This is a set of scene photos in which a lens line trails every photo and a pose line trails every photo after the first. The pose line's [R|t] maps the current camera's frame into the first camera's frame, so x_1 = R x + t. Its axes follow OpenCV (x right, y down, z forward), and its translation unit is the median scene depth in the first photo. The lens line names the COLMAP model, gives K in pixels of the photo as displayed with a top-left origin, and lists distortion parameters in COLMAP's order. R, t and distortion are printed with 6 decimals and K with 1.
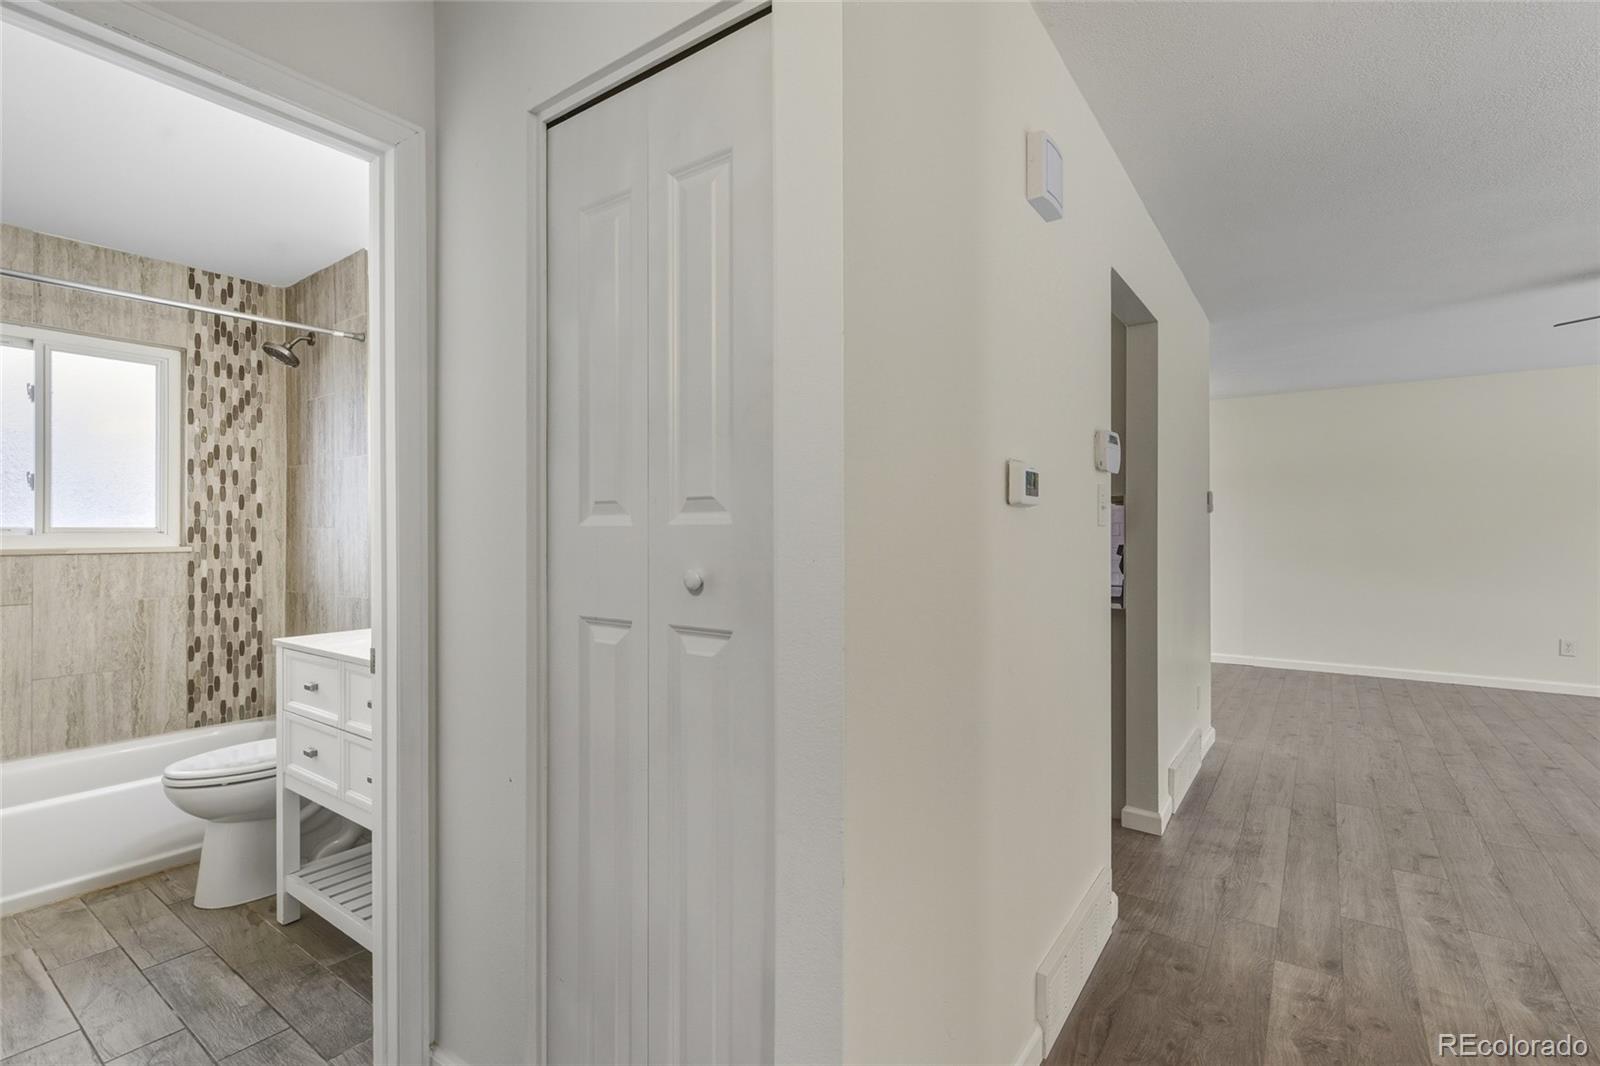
lens RADIAL K [[741.3, 0, 796.7], [0, 741.3, 526.9], [0, 0, 1]] dist [0.000559, 0.001541]
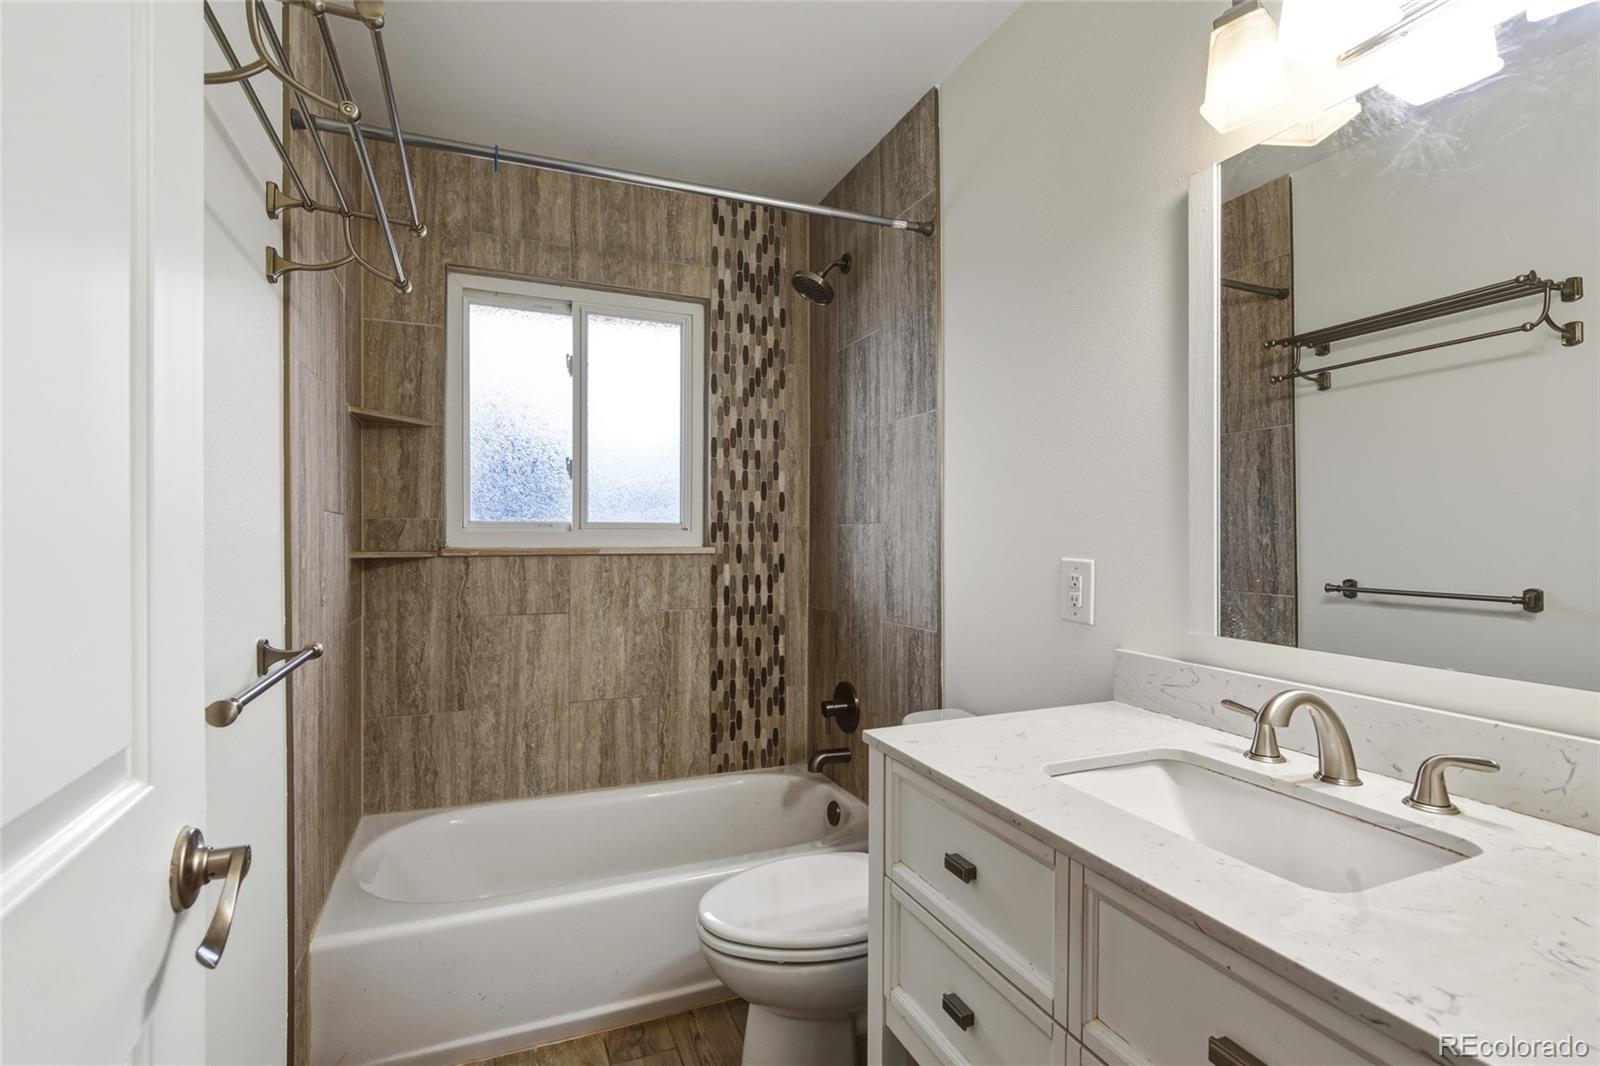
lens RADIAL K [[750.1, 0, 800.0], [0, 750.1, 533.0], [0, 0, 1]] dist [-0.003312, 0.000401]
pose [[0.857276, 0.006854, -0.514812, -0.314885], [-0.002596, 0.999956, 0.008990, 0.003720], [0.514851, -0.006371, 0.857256, 0.348474]]
